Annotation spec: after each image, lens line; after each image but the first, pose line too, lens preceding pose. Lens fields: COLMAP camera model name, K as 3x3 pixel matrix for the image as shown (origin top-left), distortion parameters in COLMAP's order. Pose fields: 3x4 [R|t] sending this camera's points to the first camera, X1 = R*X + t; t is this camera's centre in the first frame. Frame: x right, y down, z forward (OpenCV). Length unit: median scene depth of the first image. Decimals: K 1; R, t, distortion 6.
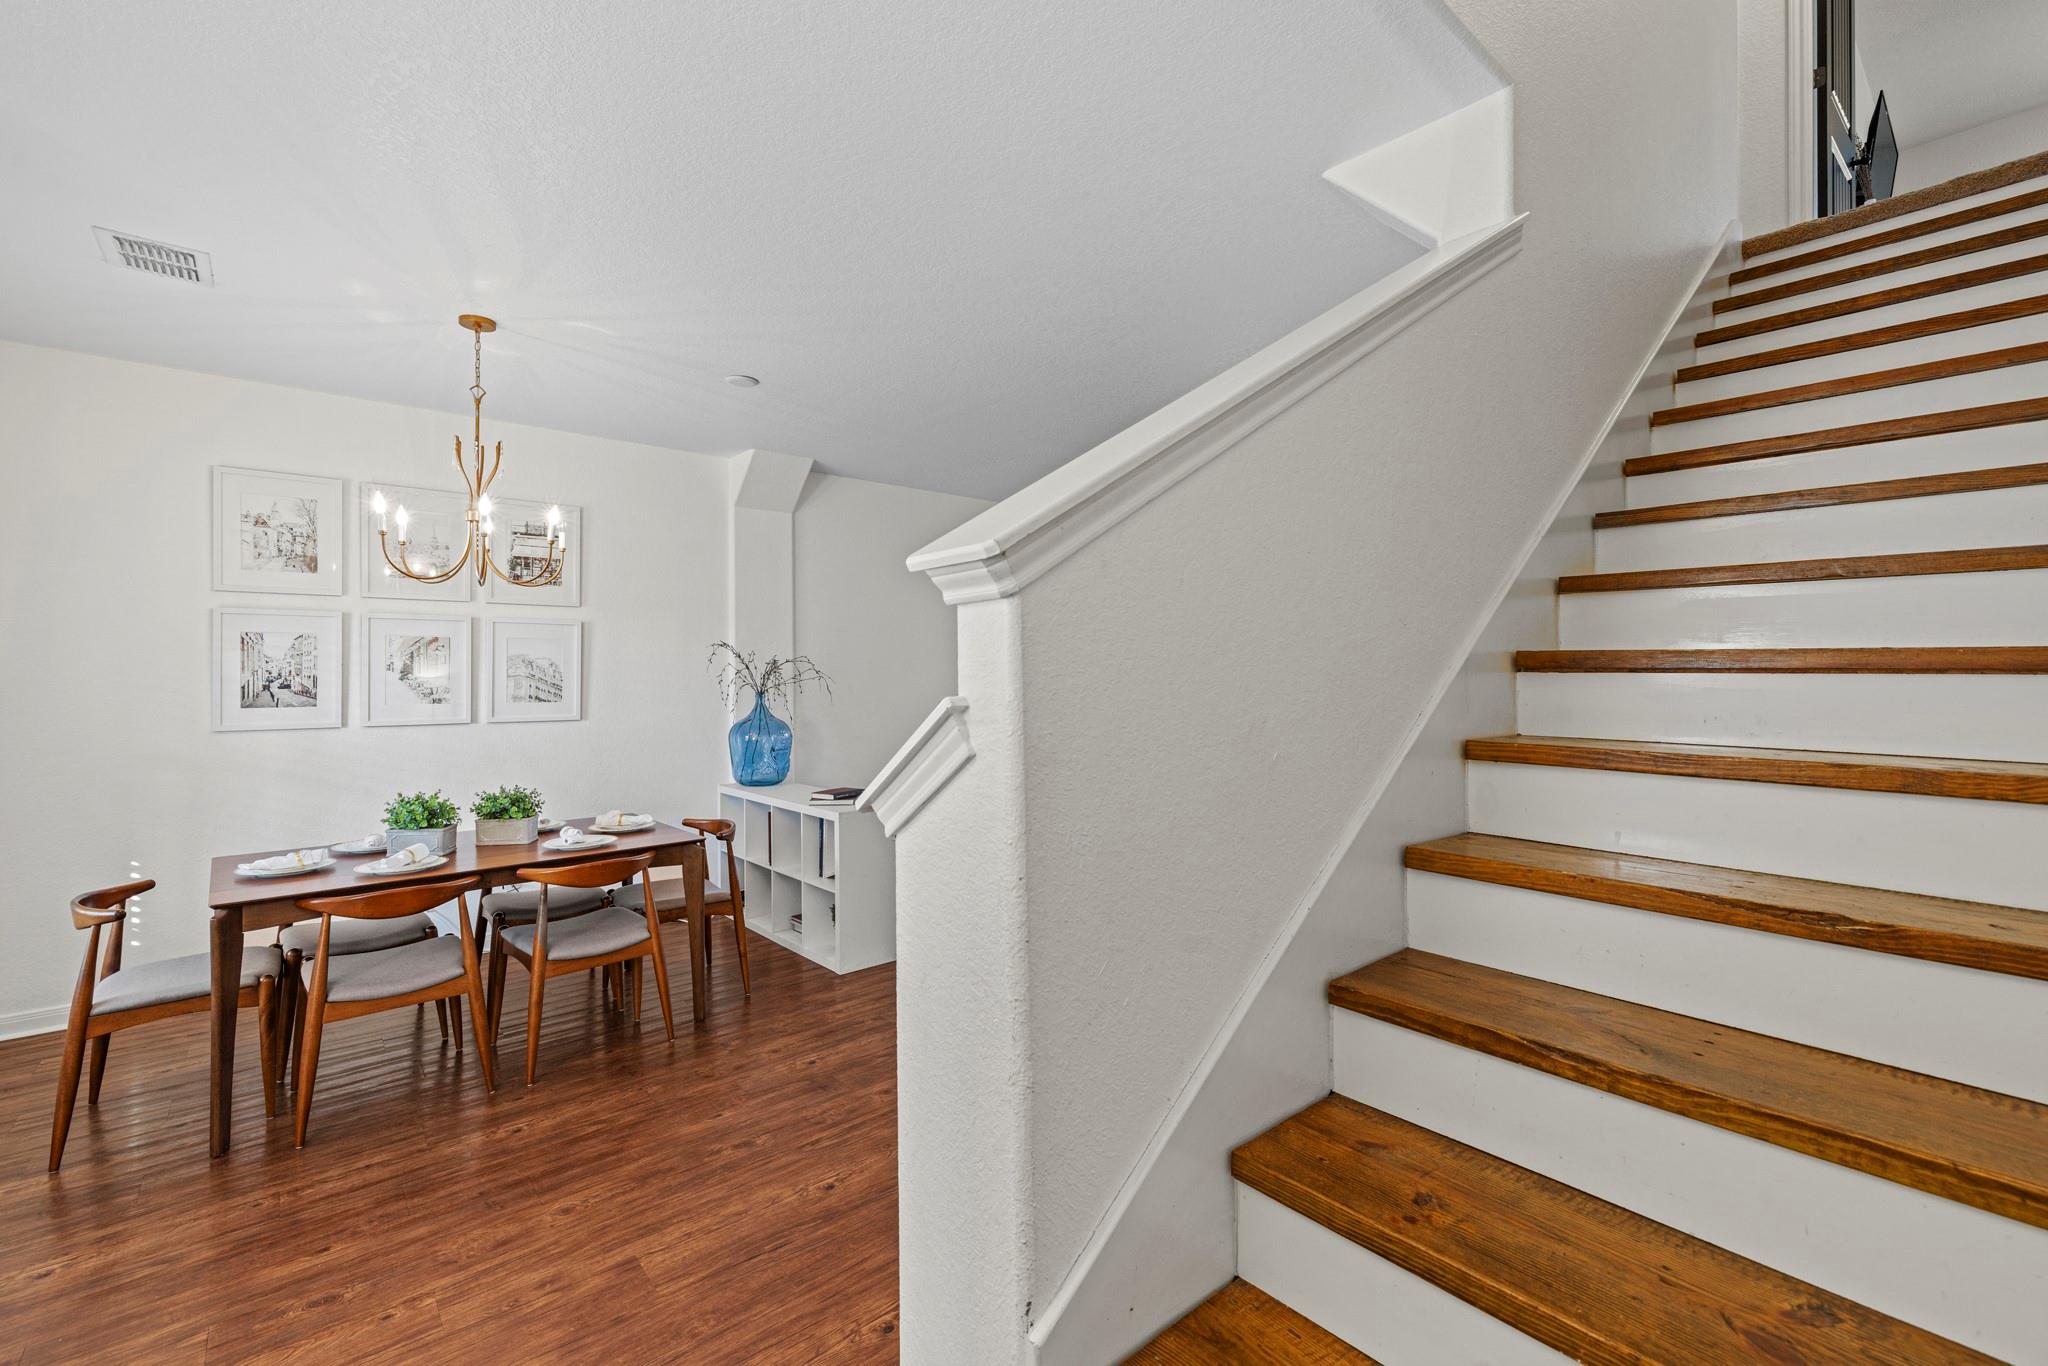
lens RADIAL K [[866.9, 0, 1014.0], [0, 866.9, 671.9], [0, 0, 1]] dist [-0.000679, 0.000364]
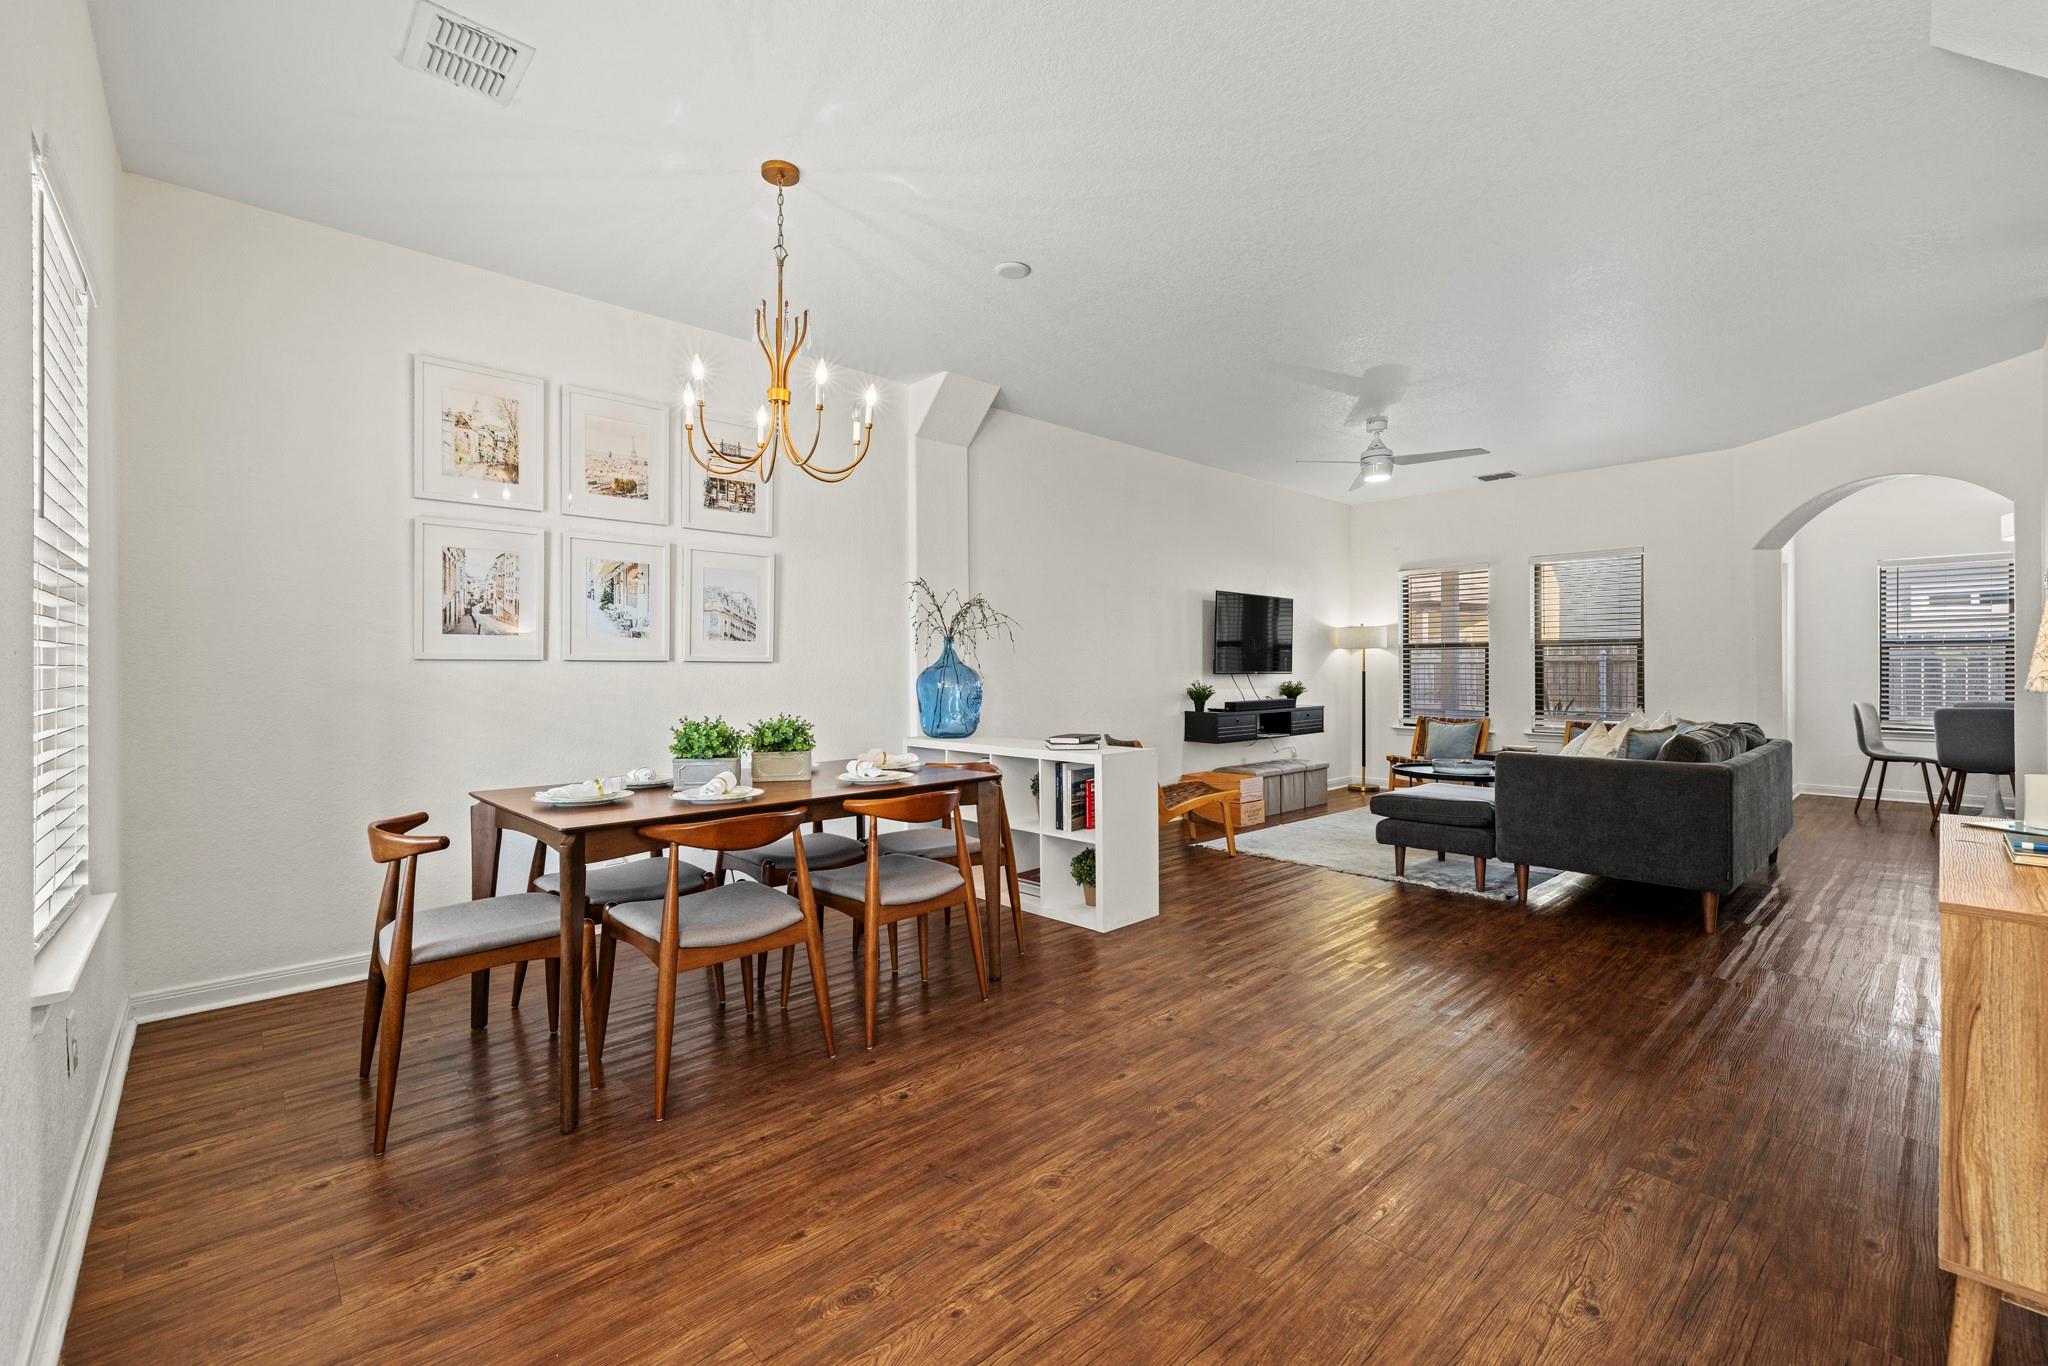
lens RADIAL K [[866.9, 0, 1012.5], [0, 866.9, 671.6], [0, 0, 1]] dist [-0.000679, 0.000364]
pose [[0.999222, -0.000178, 0.039427, -0.350417], [0.000081, 0.999997, 0.002478, 0.077378], [-0.039428, -0.002473, 0.999219, 0.103179]]
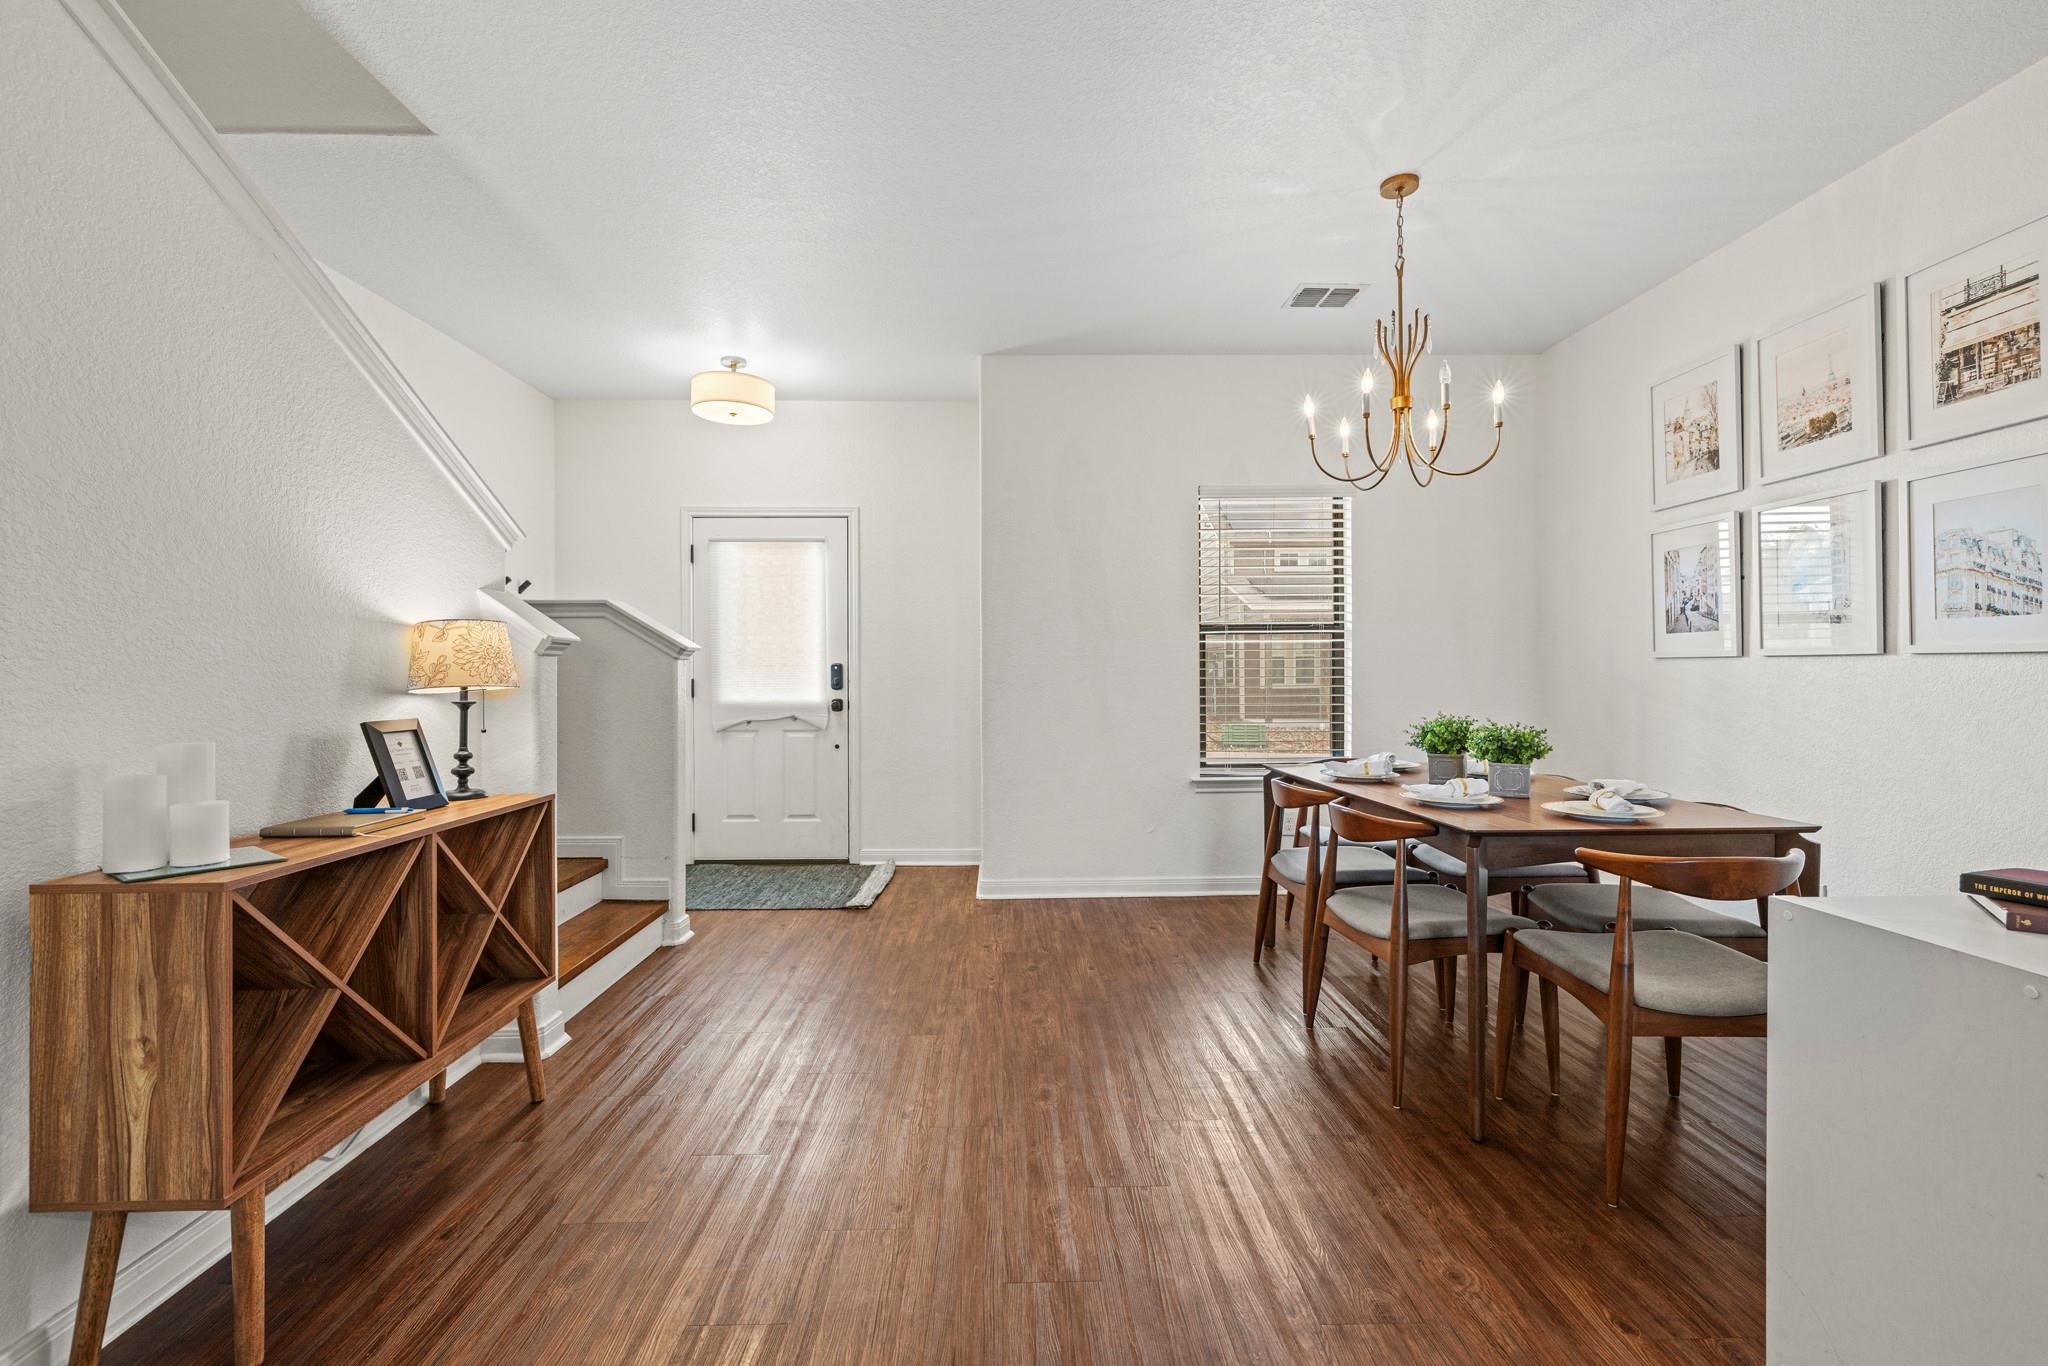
lens RADIAL K [[866.9, 0, 1024.3], [0, 866.9, 670.2], [0, 0, 1]] dist [-0.000679, 0.000364]
pose [[-0.629532, 0.004120, -0.776964, 0.262290], [0.005869, 0.999983, 0.000547, 0.075928], [0.776952, -0.004216, -0.629545, 1.044828]]
